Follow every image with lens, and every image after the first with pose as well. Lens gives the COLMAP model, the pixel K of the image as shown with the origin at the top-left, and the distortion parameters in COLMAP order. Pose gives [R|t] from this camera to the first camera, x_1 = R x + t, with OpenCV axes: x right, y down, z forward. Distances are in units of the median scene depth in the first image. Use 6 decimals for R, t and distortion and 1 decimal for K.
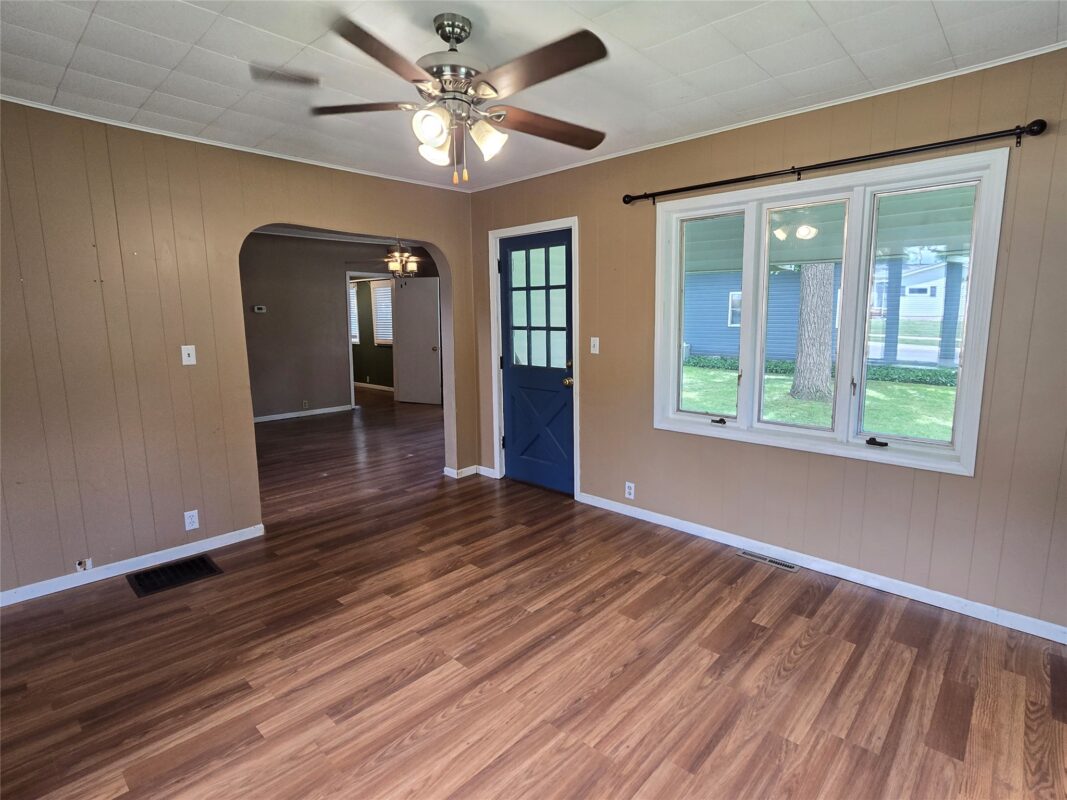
lens RADIAL K [[537.4, 0, 535.7], [0, 537.4, 391.8], [0, 0, 1]] dist [-0.005803, -0.001207]
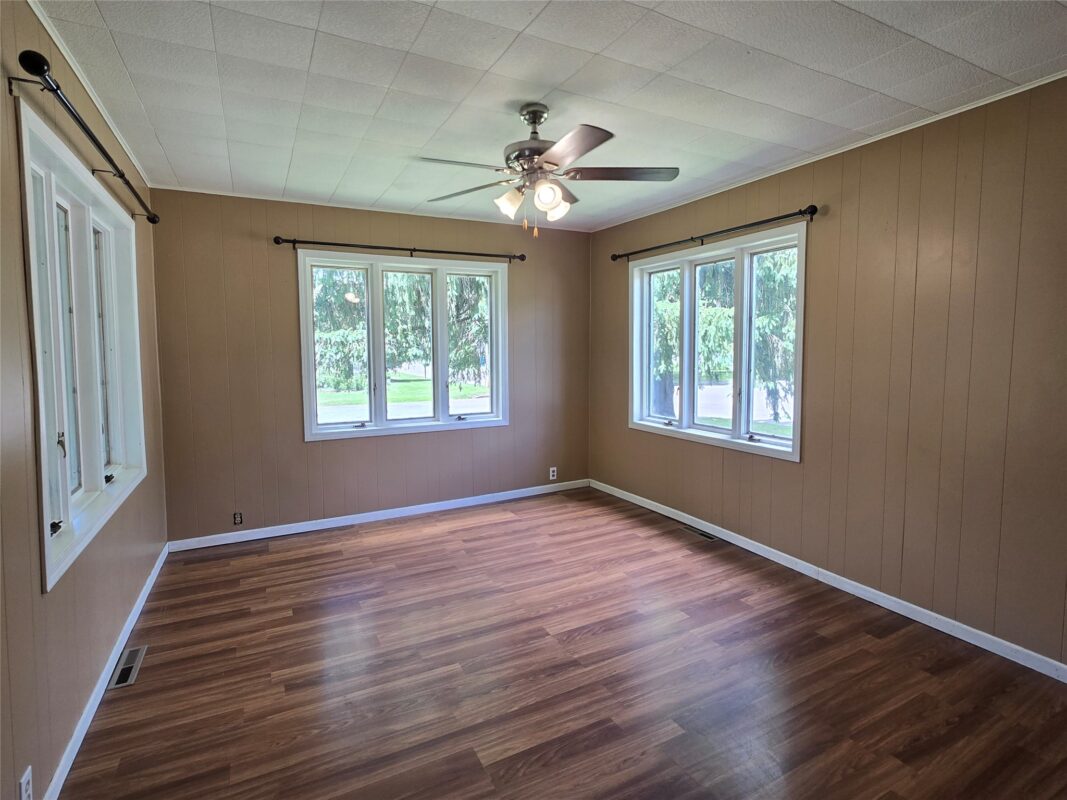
lens RADIAL K [[537.4, 0, 534.4], [0, 537.4, 393.7], [0, 0, 1]] dist [-0.005803, -0.001207]
pose [[-0.943986, -0.018846, 0.329446, -0.491314], [0.055774, 0.974891, 0.215584, -0.268415], [-0.325237, 0.221883, -0.919233, 1.961628]]
